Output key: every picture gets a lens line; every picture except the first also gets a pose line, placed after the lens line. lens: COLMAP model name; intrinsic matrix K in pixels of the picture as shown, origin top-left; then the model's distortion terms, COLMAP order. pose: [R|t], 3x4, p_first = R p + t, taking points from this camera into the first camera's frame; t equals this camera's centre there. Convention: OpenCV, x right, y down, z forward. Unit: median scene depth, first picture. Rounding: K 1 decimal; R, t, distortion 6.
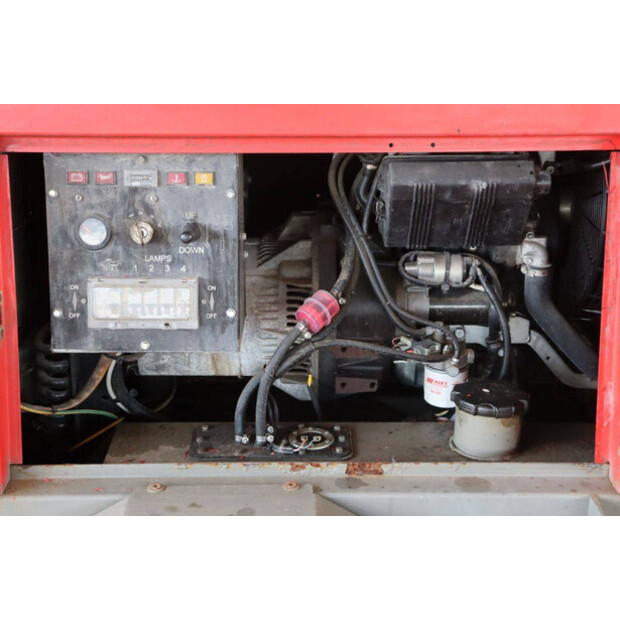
lens RADIAL K [[999.9, 0, 310.0], [0, 999.9, 310.0], [0, 0, 1]] dist [0.131621, -0.033010]
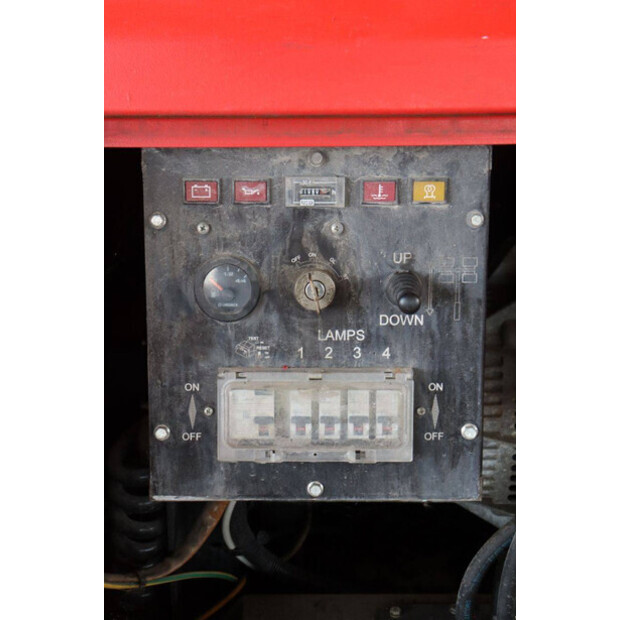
lens RADIAL K [[1053.3, 0, 310.0], [0, 1053.3, 310.0], [0, 0, 1]] dist [0.072764, 0.059115]
pose [[0.999990, -0.003336, -0.002832, -0.167588], [0.003354, 0.999974, 0.006424, -0.069311], [0.002810, -0.006433, 0.999975, 0.416497]]
